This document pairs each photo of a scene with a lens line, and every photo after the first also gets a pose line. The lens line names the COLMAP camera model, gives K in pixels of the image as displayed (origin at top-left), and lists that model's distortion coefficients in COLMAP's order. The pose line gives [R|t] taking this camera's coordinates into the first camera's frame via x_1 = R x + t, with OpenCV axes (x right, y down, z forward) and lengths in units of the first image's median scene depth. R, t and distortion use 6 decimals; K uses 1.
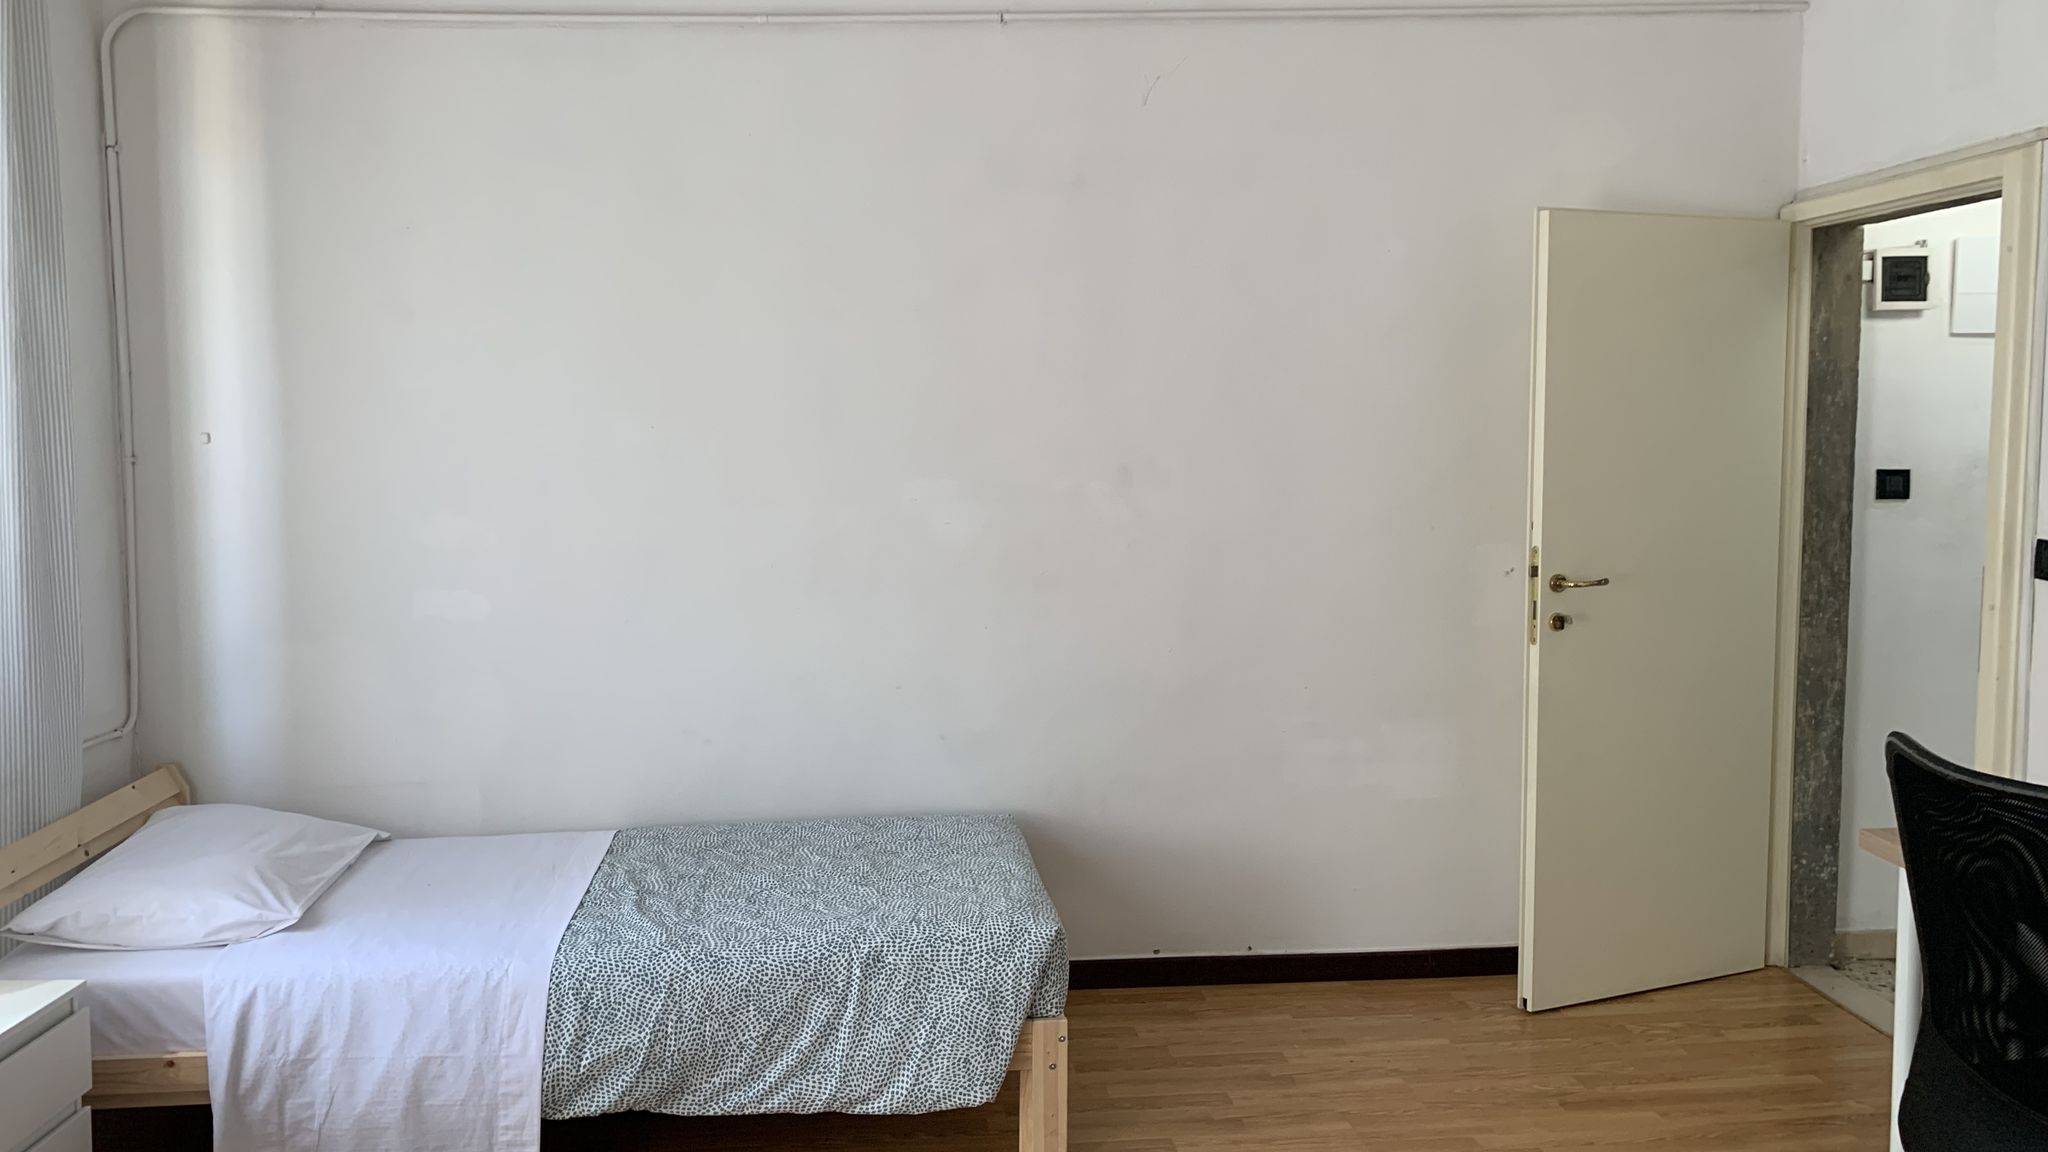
lens RADIAL K [[1564.4, 0, 1022.7], [0, 1564.4, 542.0], [0, 0, 1]] dist [0.055661, -0.083165]
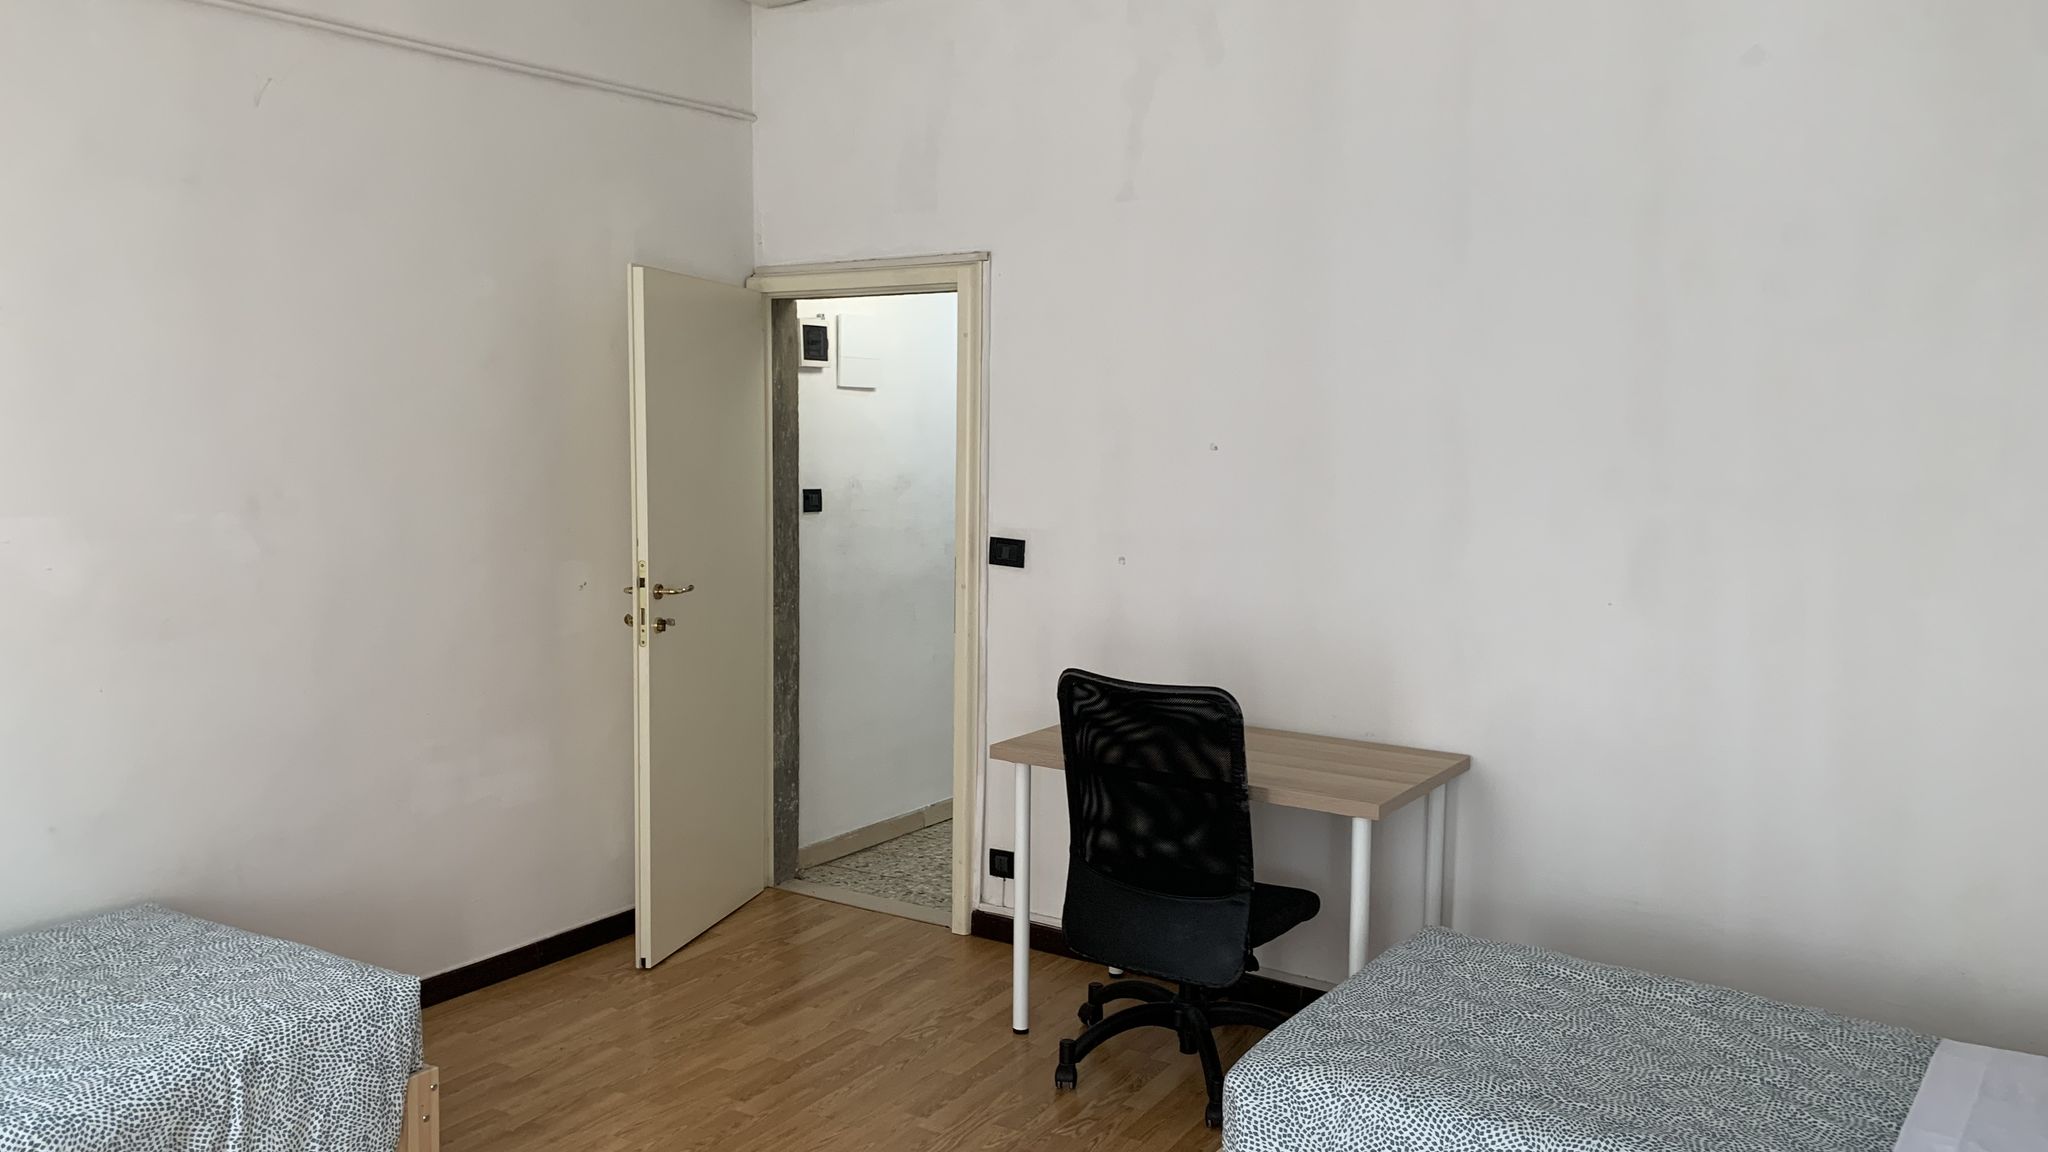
lens RADIAL K [[1564.4, 0, 1005.8], [0, 1564.4, 561.7], [0, 0, 1]] dist [0.055661, -0.083165]
pose [[0.611907, -0.051172, 0.789272, -0.405091], [0.047447, 0.998483, 0.027952, -0.015789], [-0.789505, 0.020345, 0.613407, 0.090004]]
